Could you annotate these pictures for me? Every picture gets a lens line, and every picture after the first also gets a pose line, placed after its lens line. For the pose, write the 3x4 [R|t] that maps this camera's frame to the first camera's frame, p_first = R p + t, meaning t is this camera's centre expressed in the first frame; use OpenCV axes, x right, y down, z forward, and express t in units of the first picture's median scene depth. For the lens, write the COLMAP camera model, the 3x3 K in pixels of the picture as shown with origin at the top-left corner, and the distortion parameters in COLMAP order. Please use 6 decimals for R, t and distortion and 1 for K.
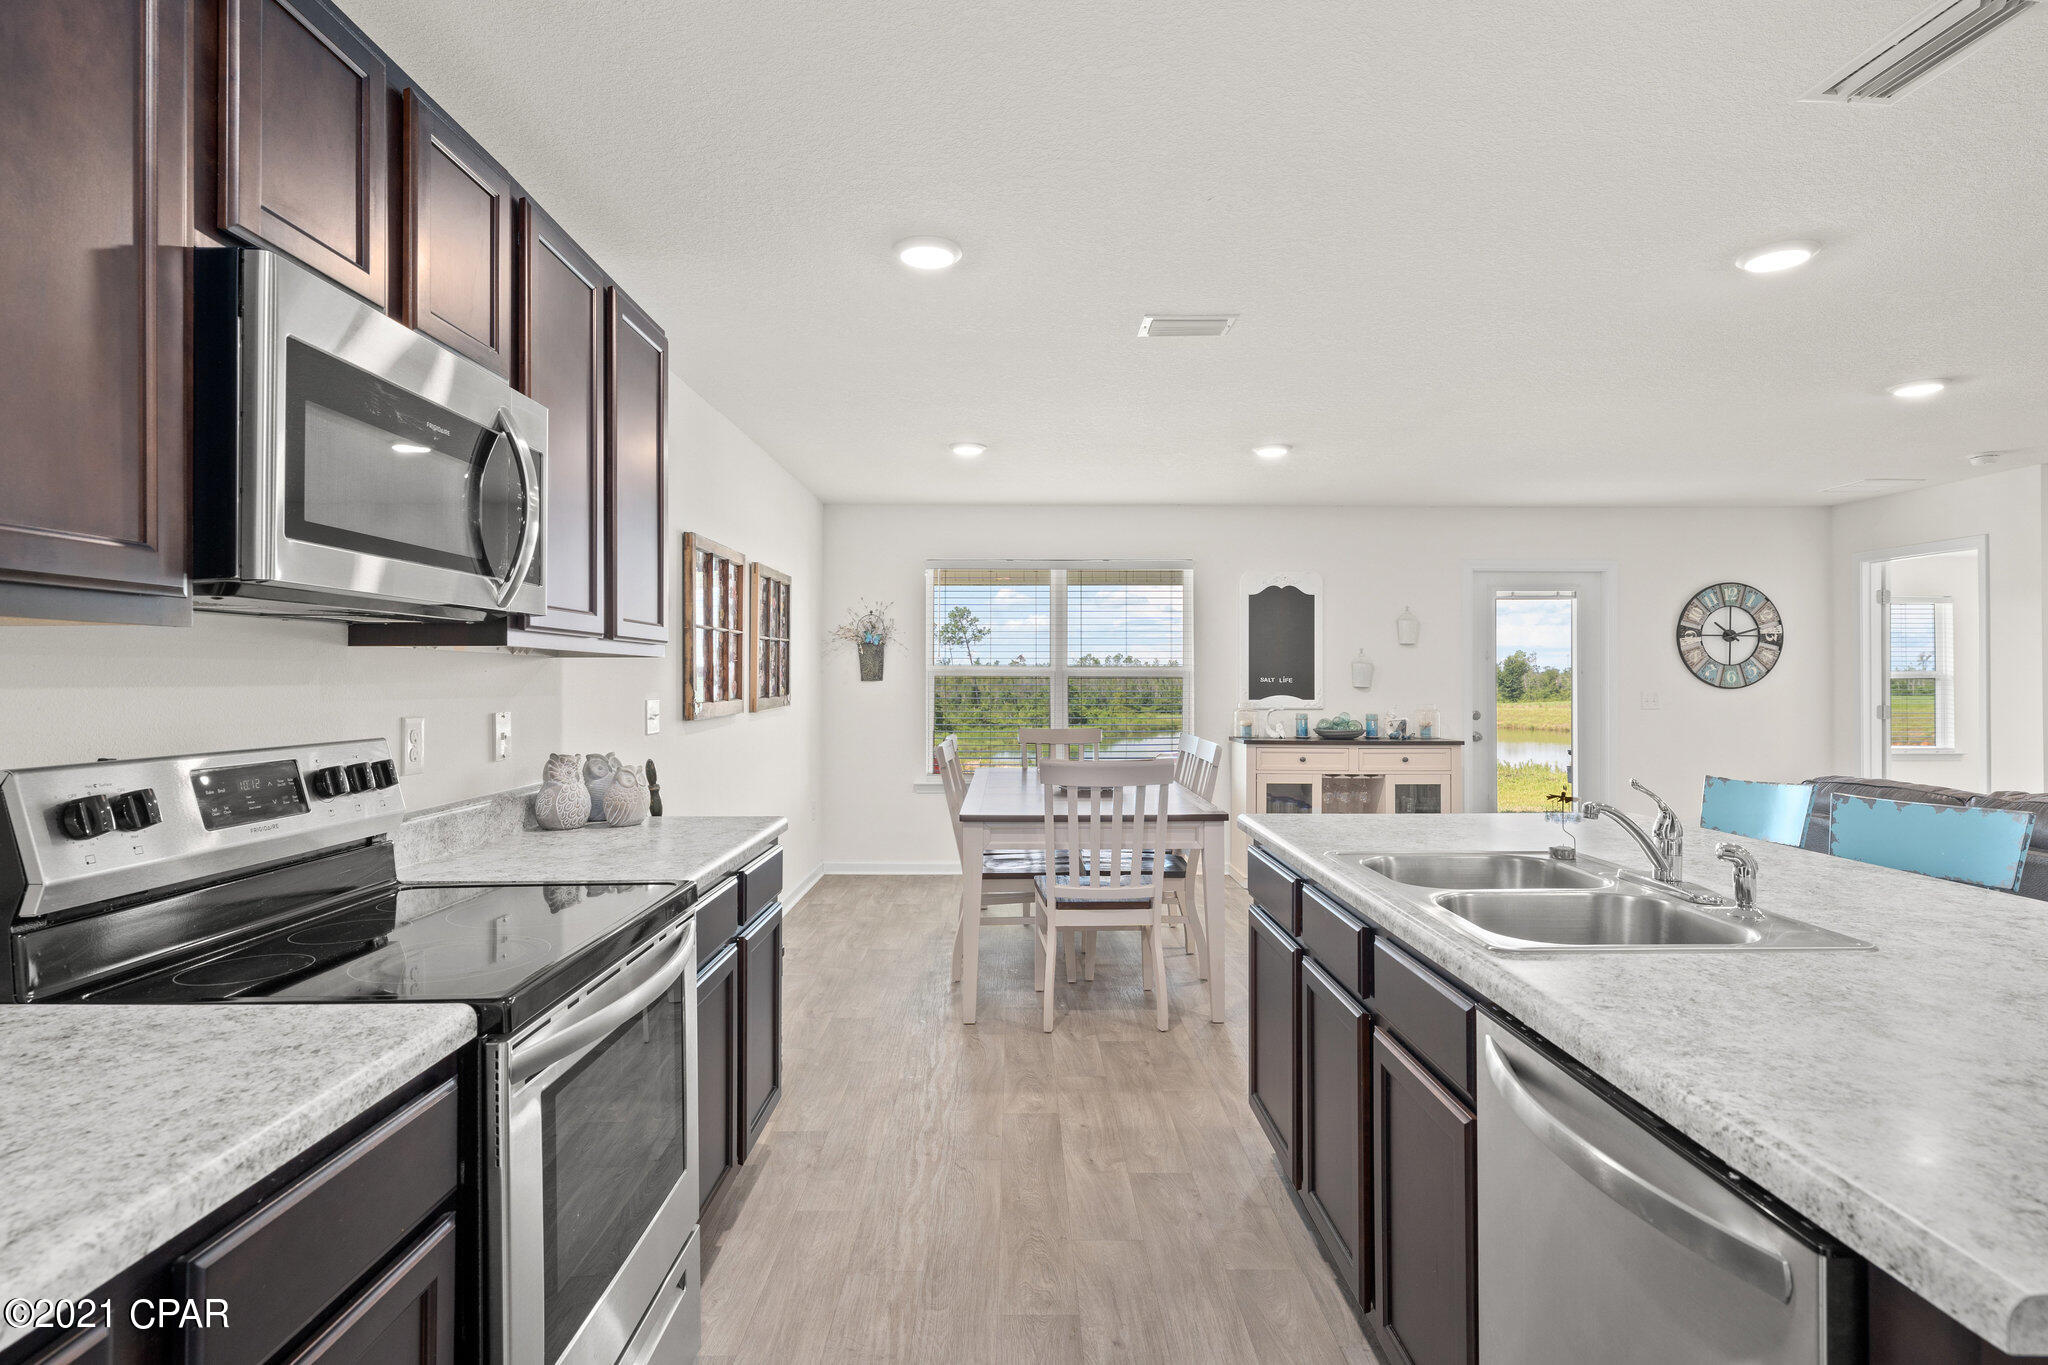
lens RADIAL K [[1042.3, 0, 1023.8], [0, 1042.3, 660.7], [0, 0, 1]] dist [-0.001615, 0.000110]
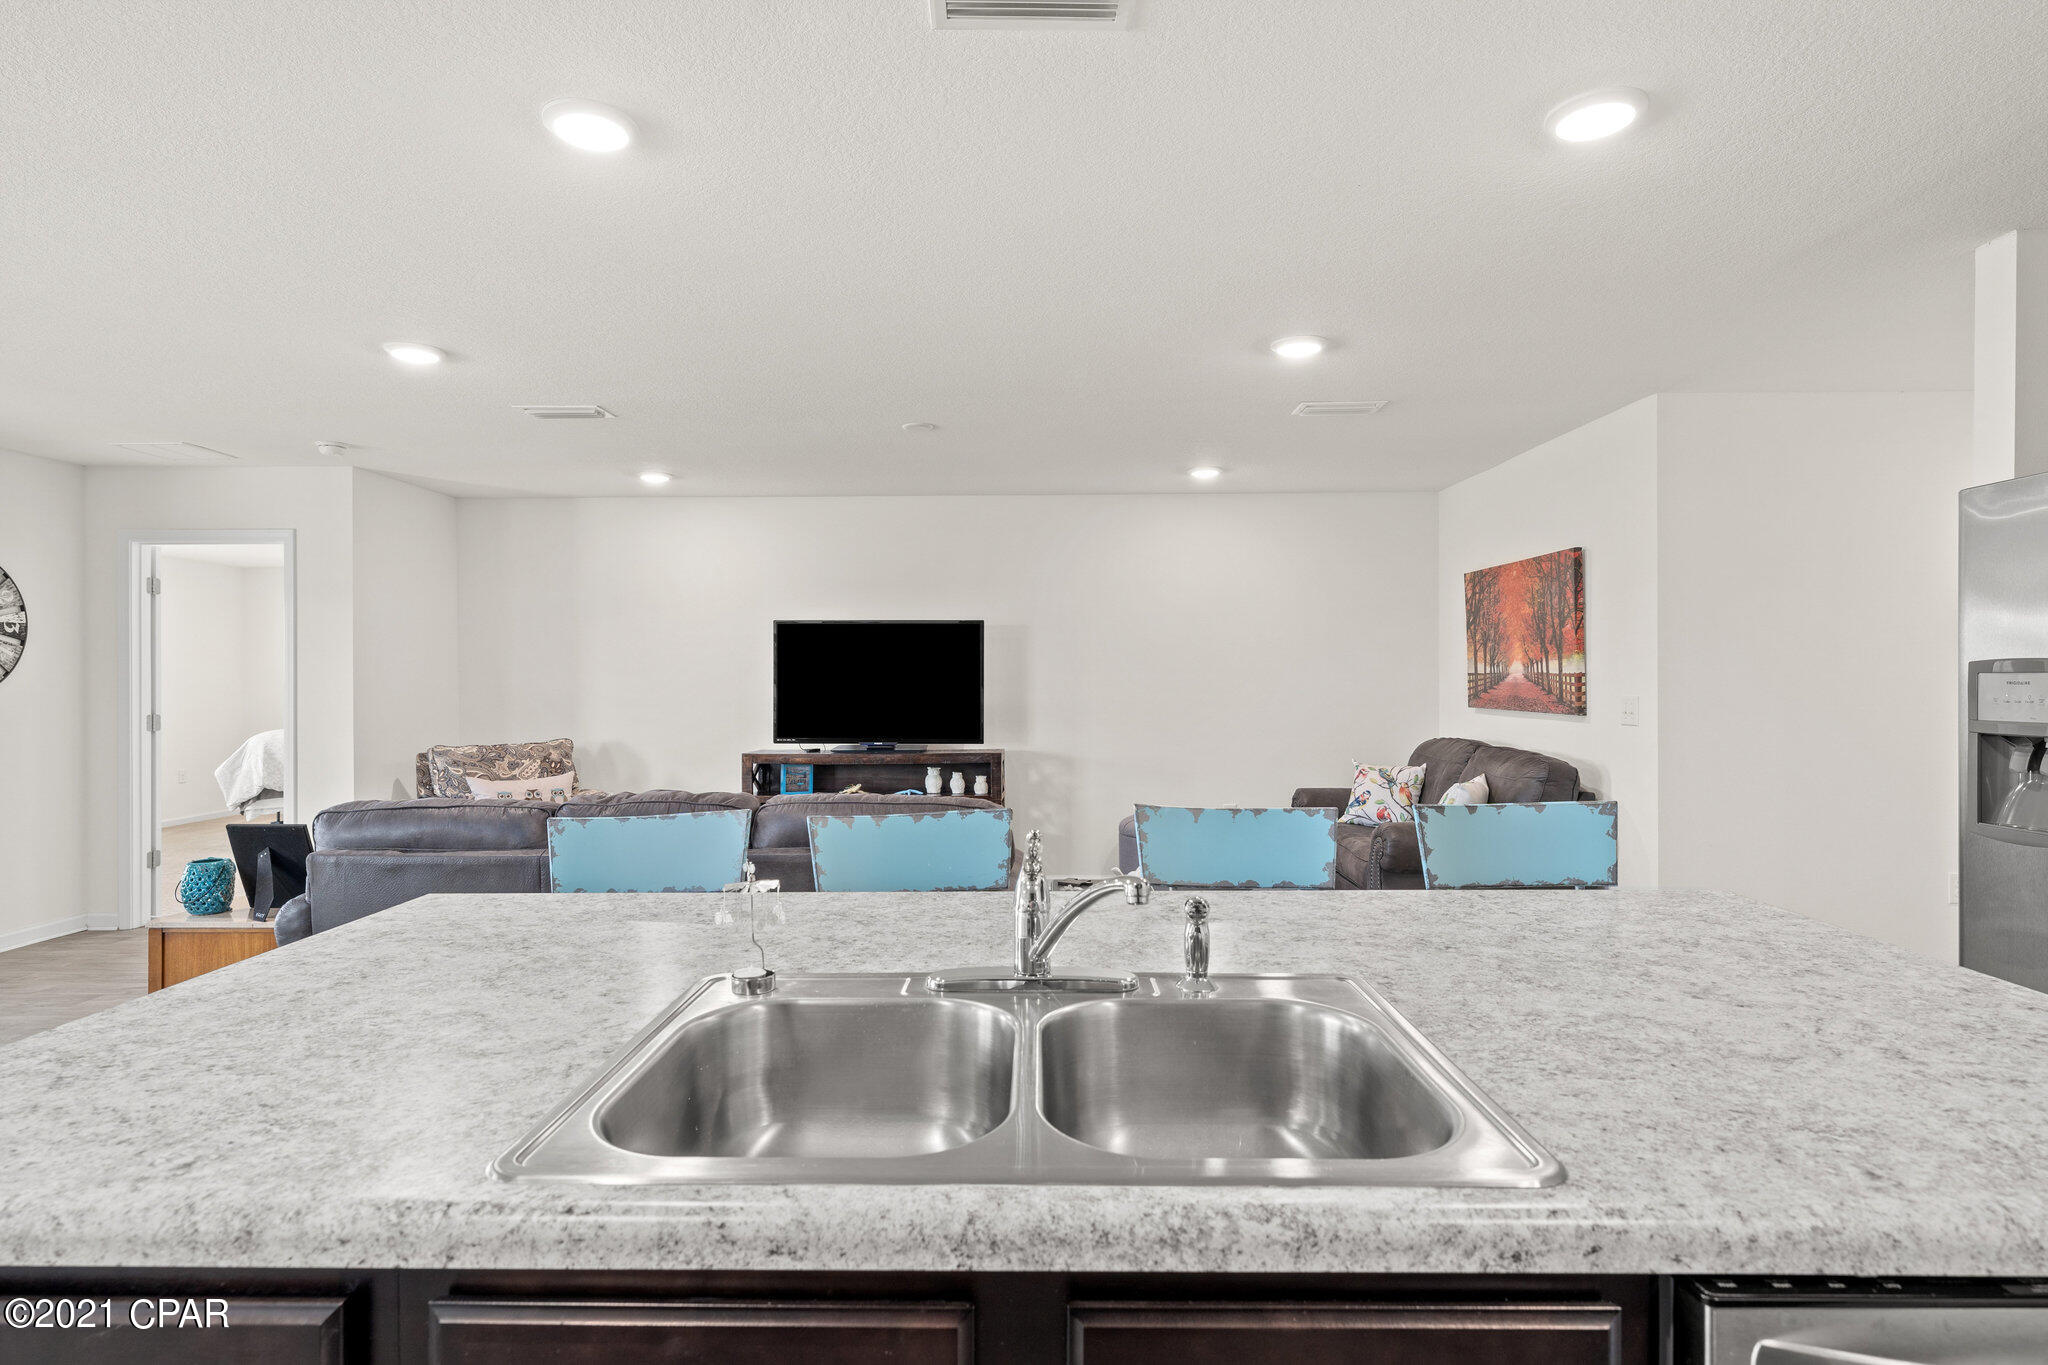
lens RADIAL K [[1061.0, 0, 1024.0], [0, 1061.0, 682.5], [0, 0, 1]] dist [0.001844, 0.000383]
pose [[0.015643, -0.001089, 0.999877, -0.023955], [-0.012139, 0.999926, 0.001279, 0.006753], [-0.999804, -0.012158, 0.015629, 0.271317]]
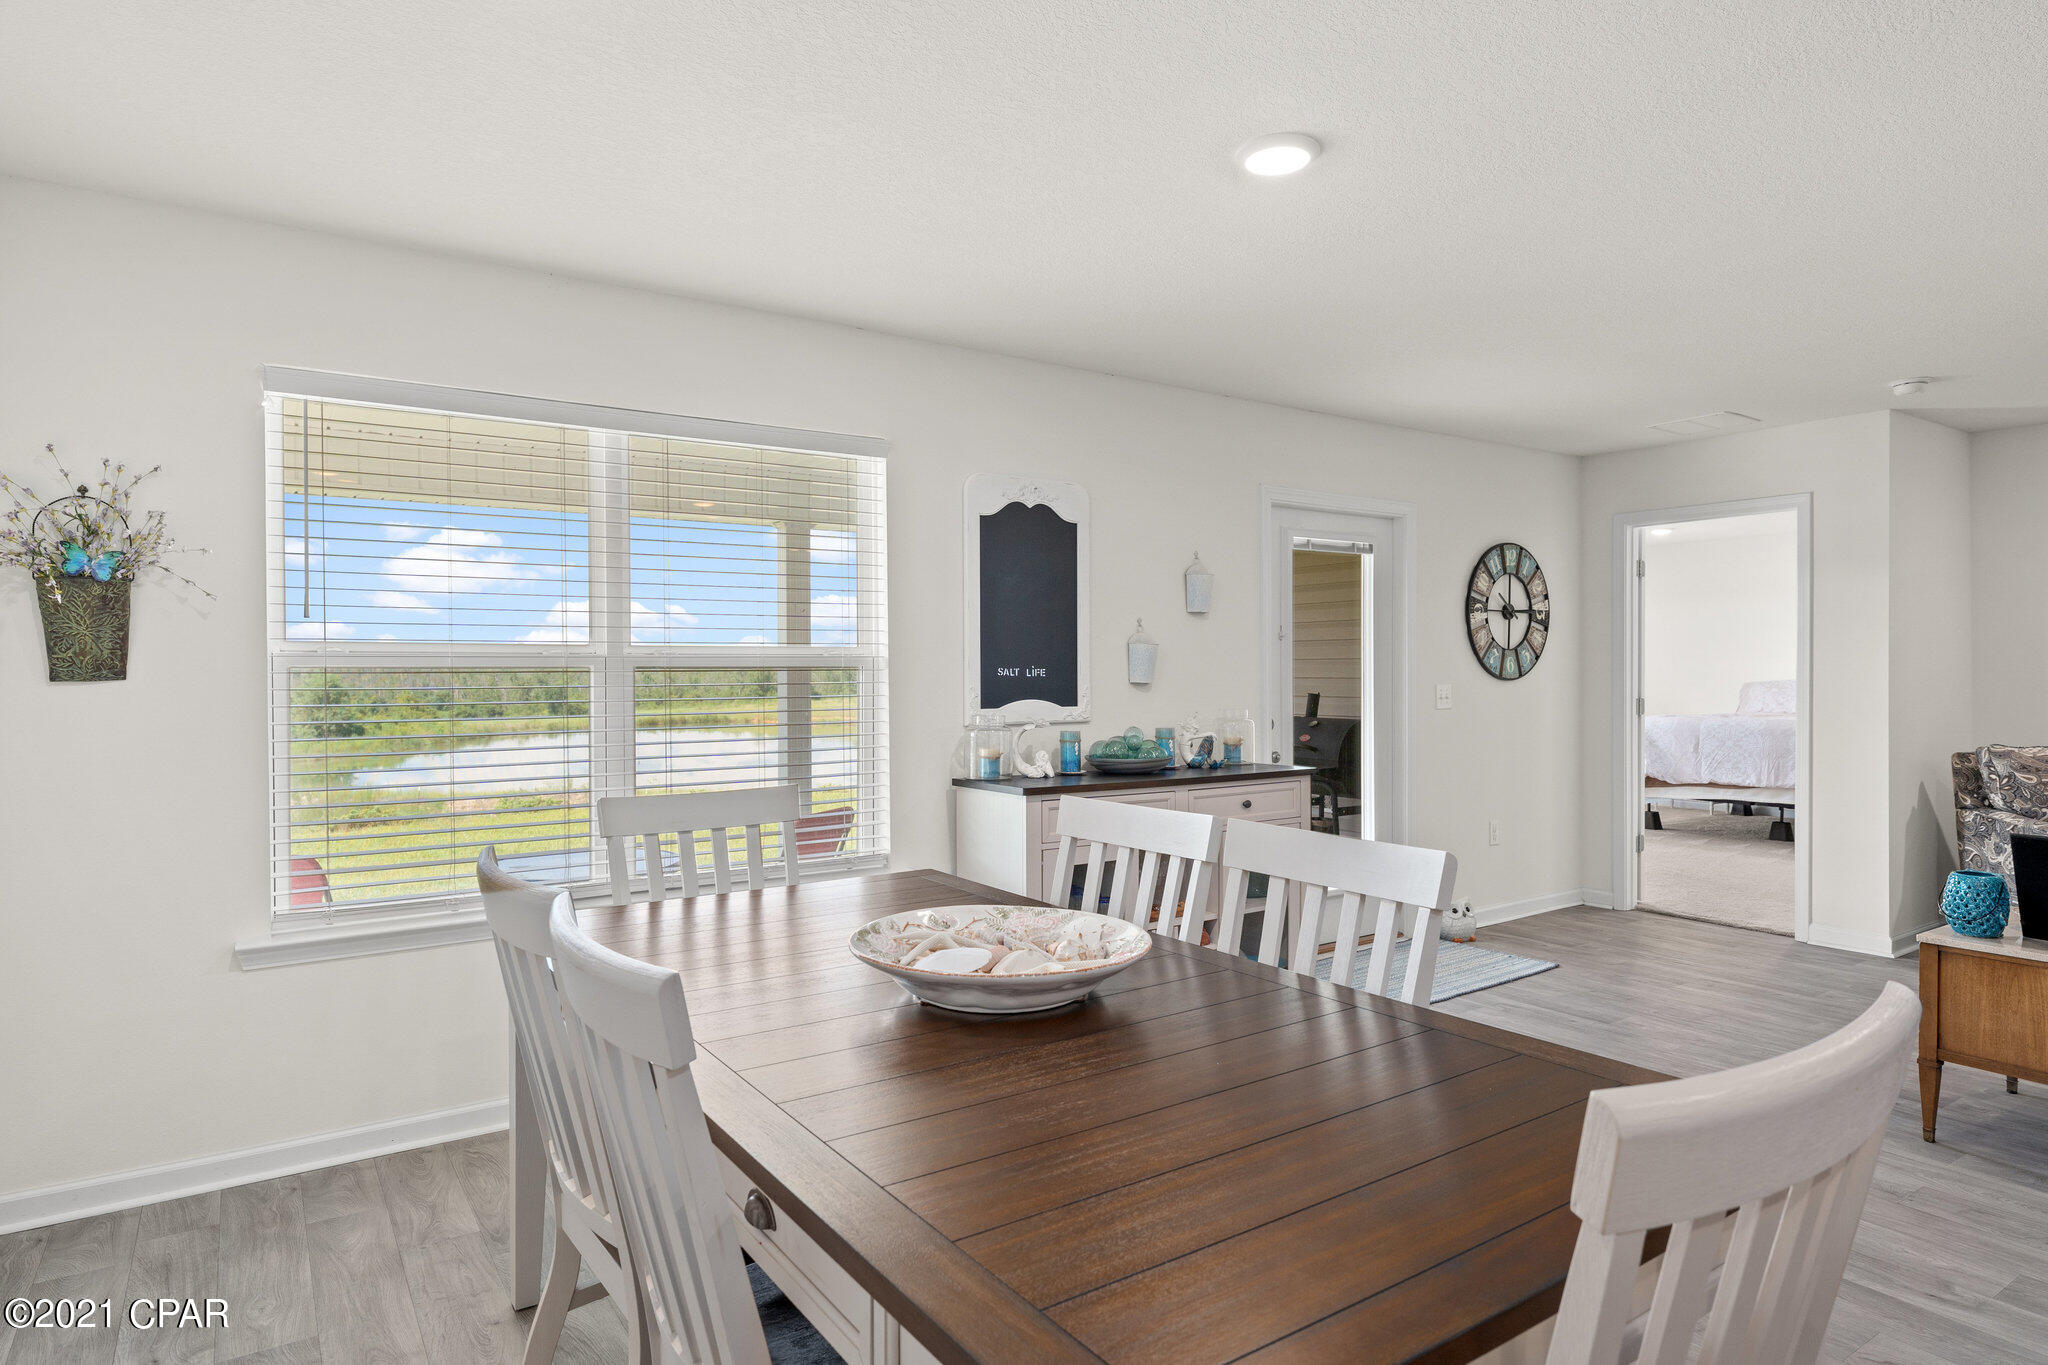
lens RADIAL K [[1147.6, 0, 1024.0], [0, 1147.6, 682.5], [0, 0, 1]] dist [0.000382, 0.000118]
pose [[0.831623, -0.010379, 0.555244, -0.097278], [-0.003297, 0.999715, 0.023625, 0.009602], [-0.555331, -0.021478, 0.831352, 0.490347]]
